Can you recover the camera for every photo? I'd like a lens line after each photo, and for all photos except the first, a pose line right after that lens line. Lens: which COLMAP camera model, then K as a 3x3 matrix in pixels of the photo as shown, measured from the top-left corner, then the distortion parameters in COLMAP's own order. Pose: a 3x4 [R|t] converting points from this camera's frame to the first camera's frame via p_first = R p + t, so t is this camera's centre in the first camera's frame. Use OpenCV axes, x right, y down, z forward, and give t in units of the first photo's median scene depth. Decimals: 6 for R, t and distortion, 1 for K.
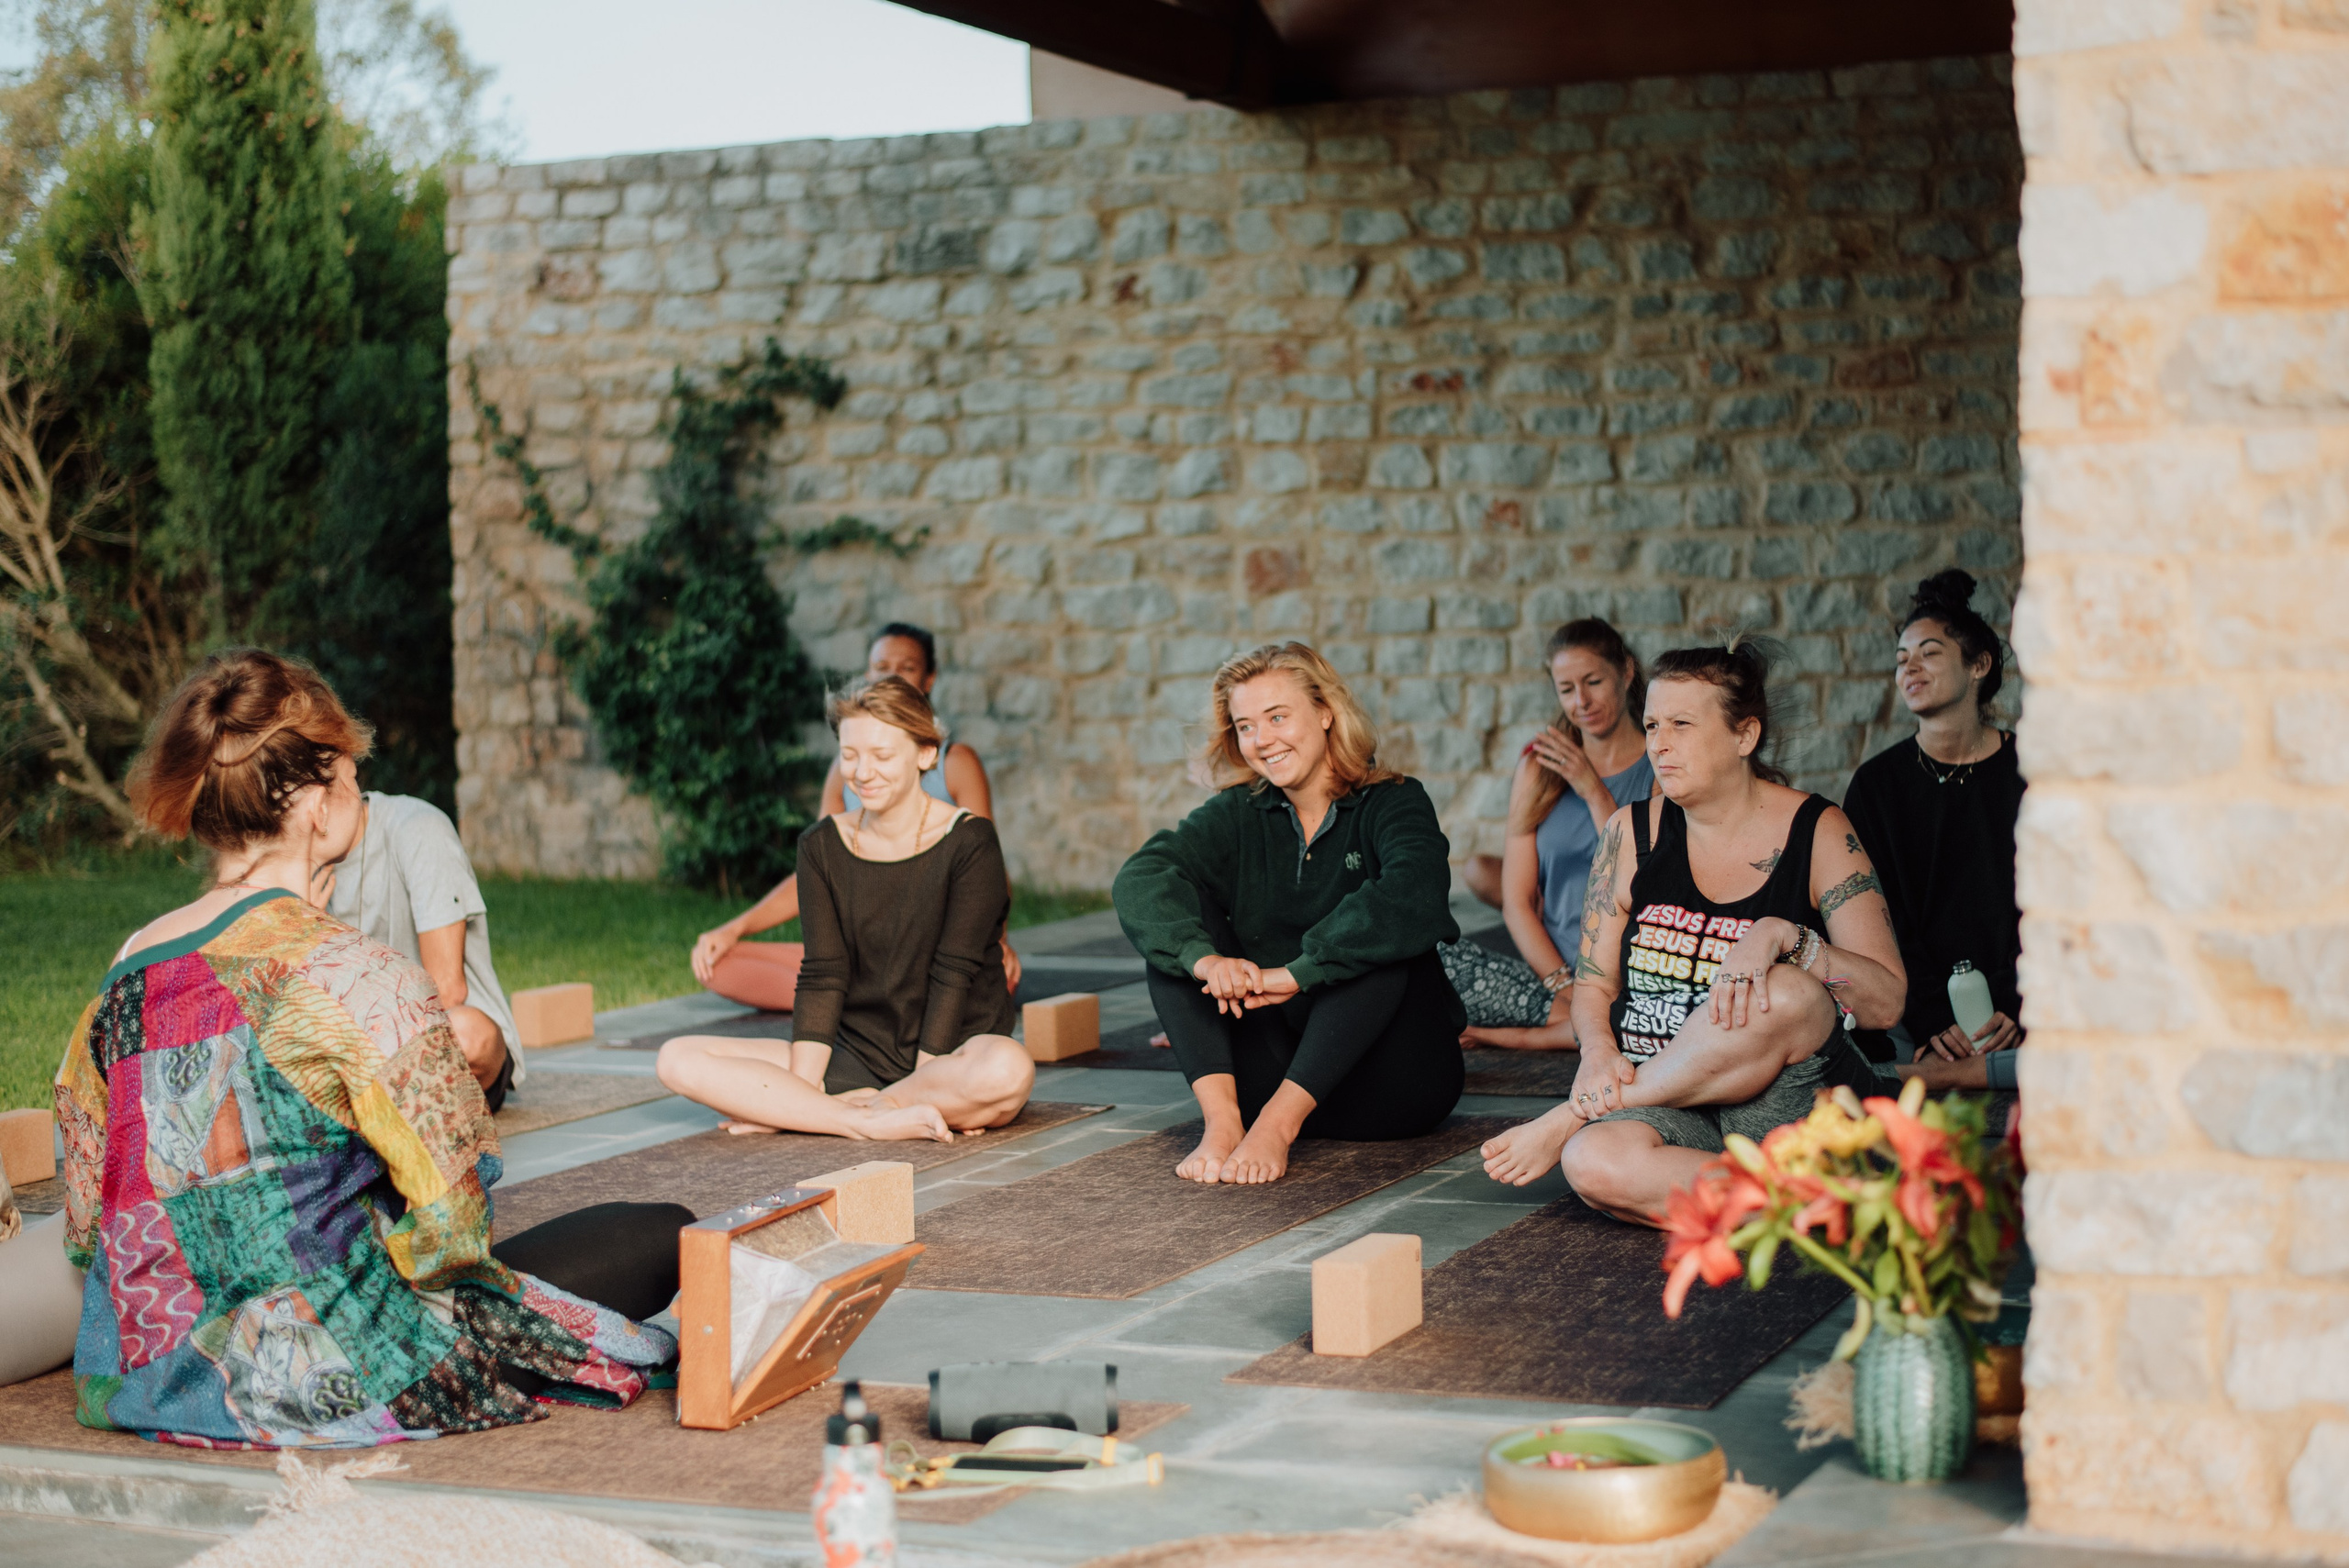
lens RADIAL K [[3712.5, 0, 1171.8], [0, 3712.5, 775.8], [0, 0, 1]] dist [-0.112558, 0.000000]
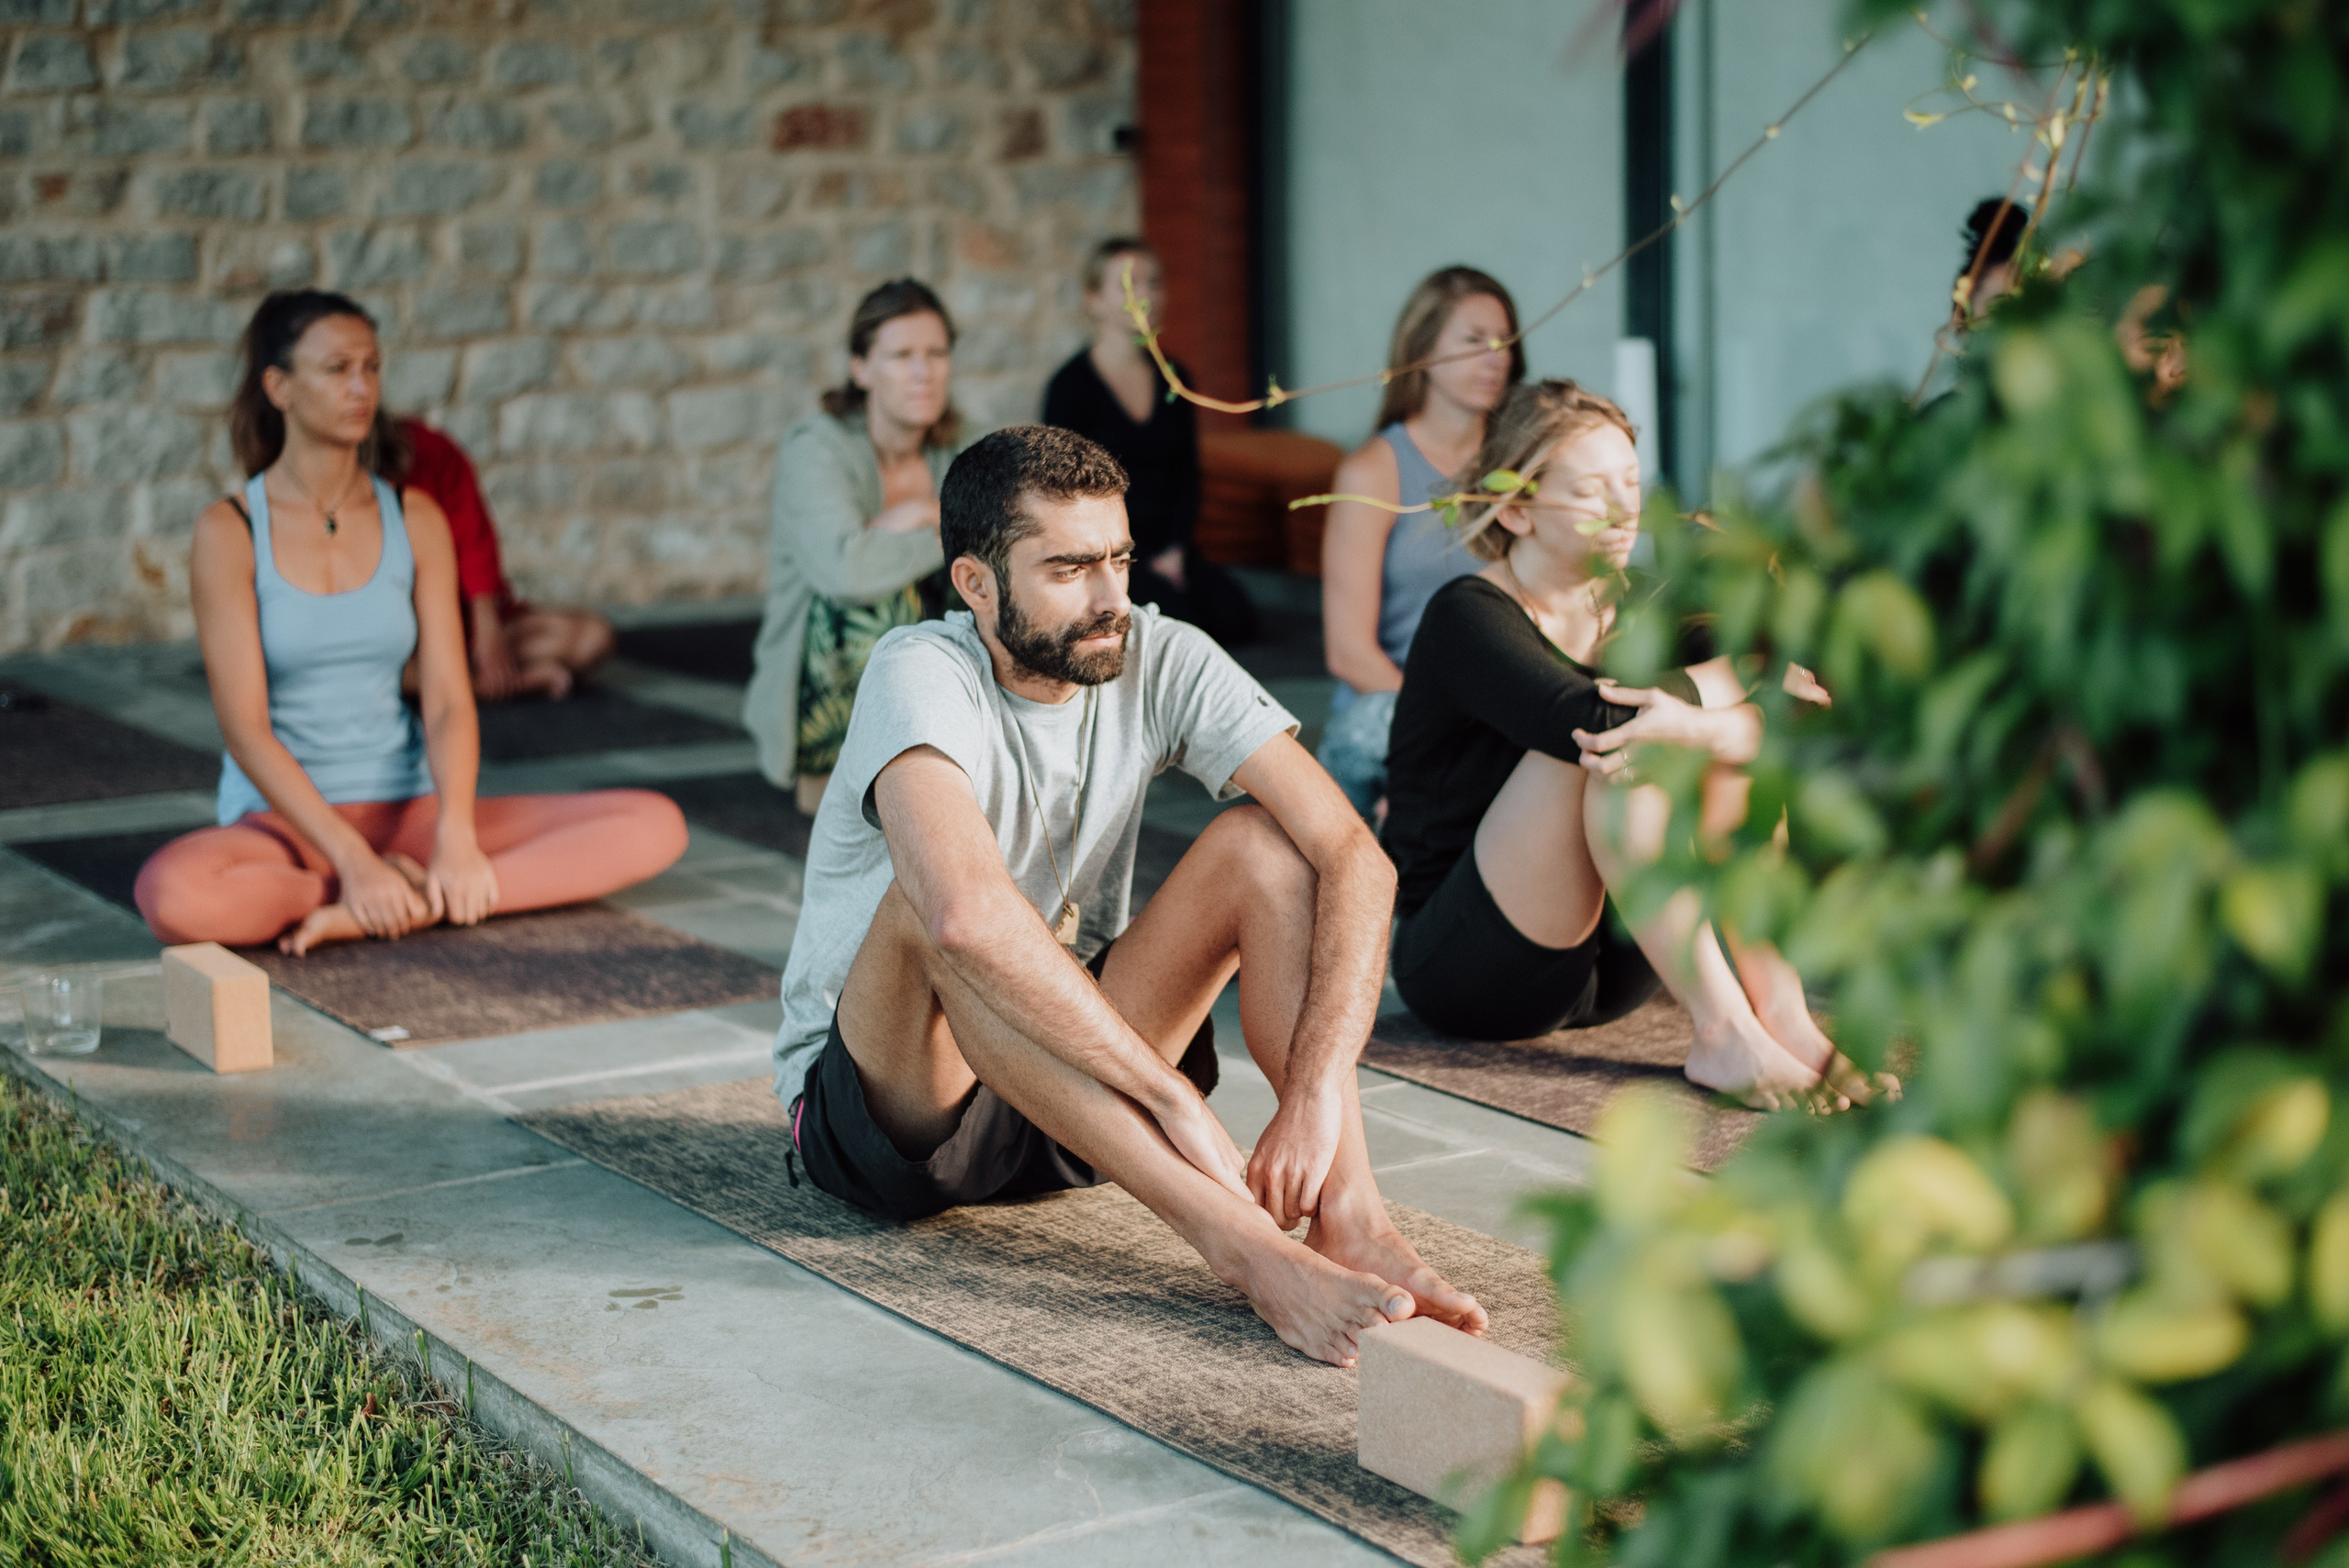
lens RADIAL K [[3712.5, 0, 1178.0], [0, 3712.5, 778.8], [0, 0, 1]] dist [-0.112558, 0.000000]
pose [[0.557952, -0.121154, 0.820982, -0.360662], [0.038558, 0.992002, 0.120187, -0.021836], [-0.828977, -0.035403, 0.558161, 0.395889]]
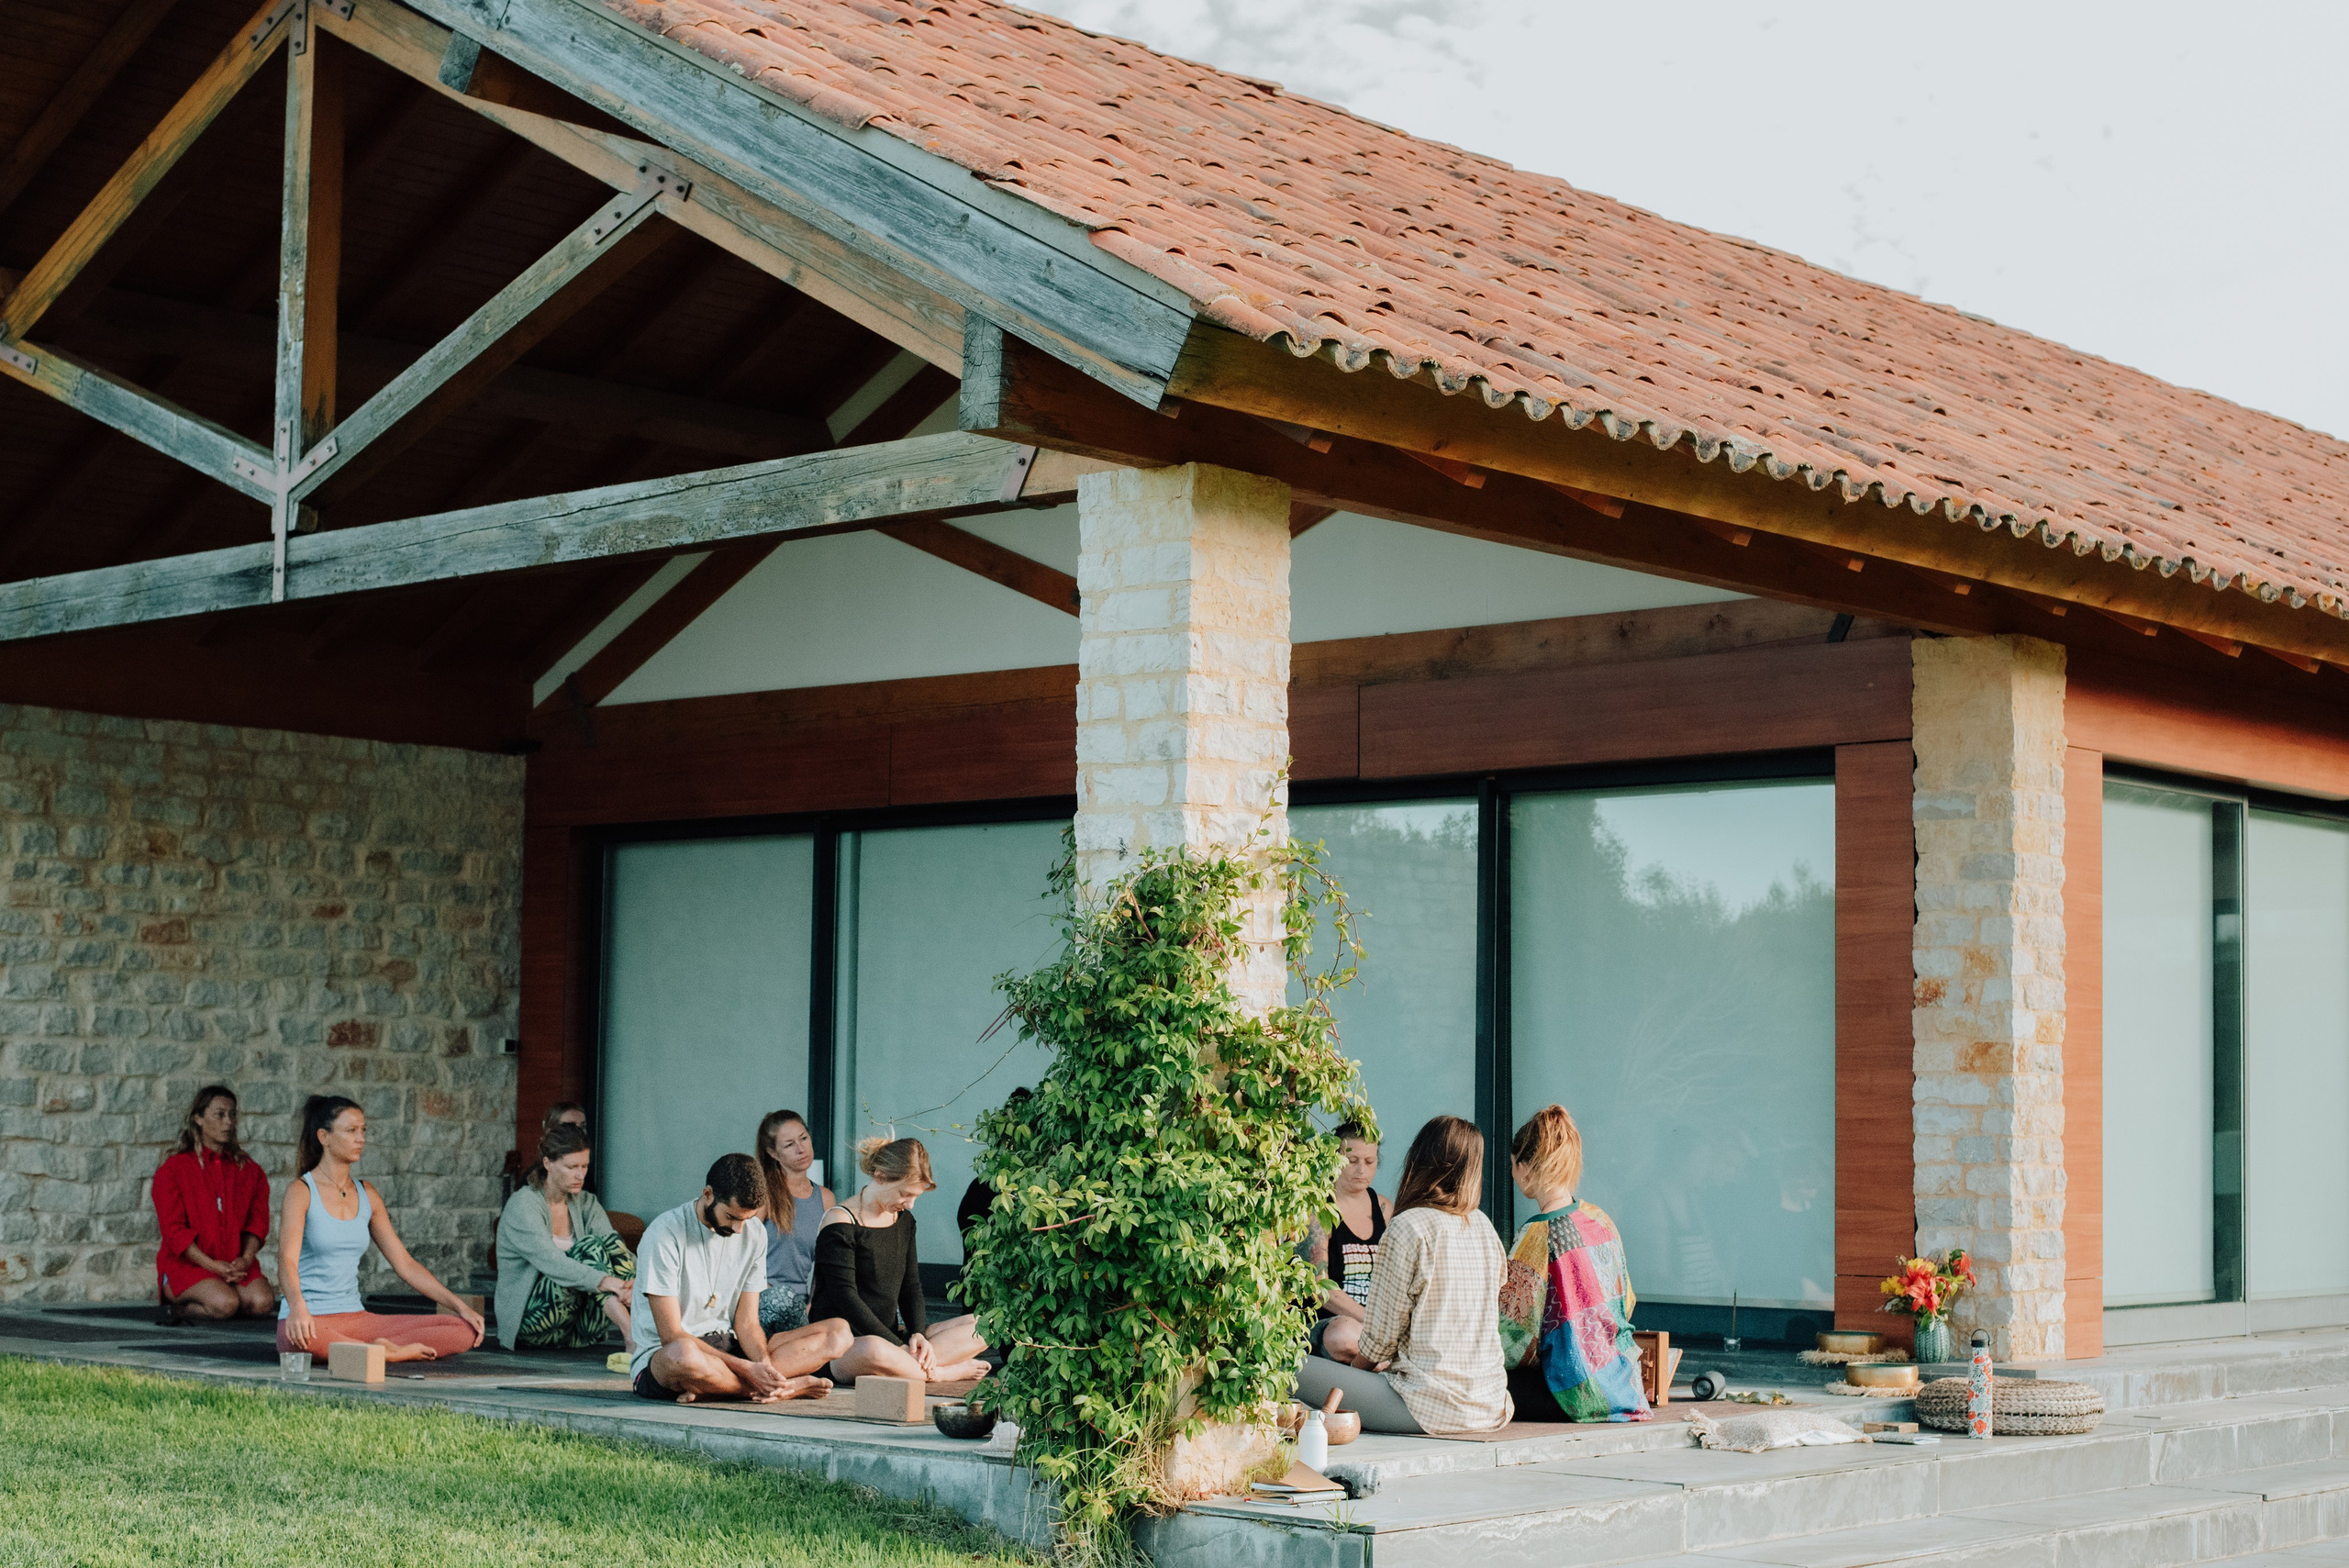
lens RADIAL K [[3712.5, 0, 1173.8], [0, 3712.5, 783.0], [0, 0, 1]] dist [-0.112558, 0.000000]
pose [[0.306733, 0.104446, 0.946047, -0.985176], [0.021533, 0.992945, -0.116605, 0.007873], [-0.951552, 0.056138, 0.302320, 0.174205]]
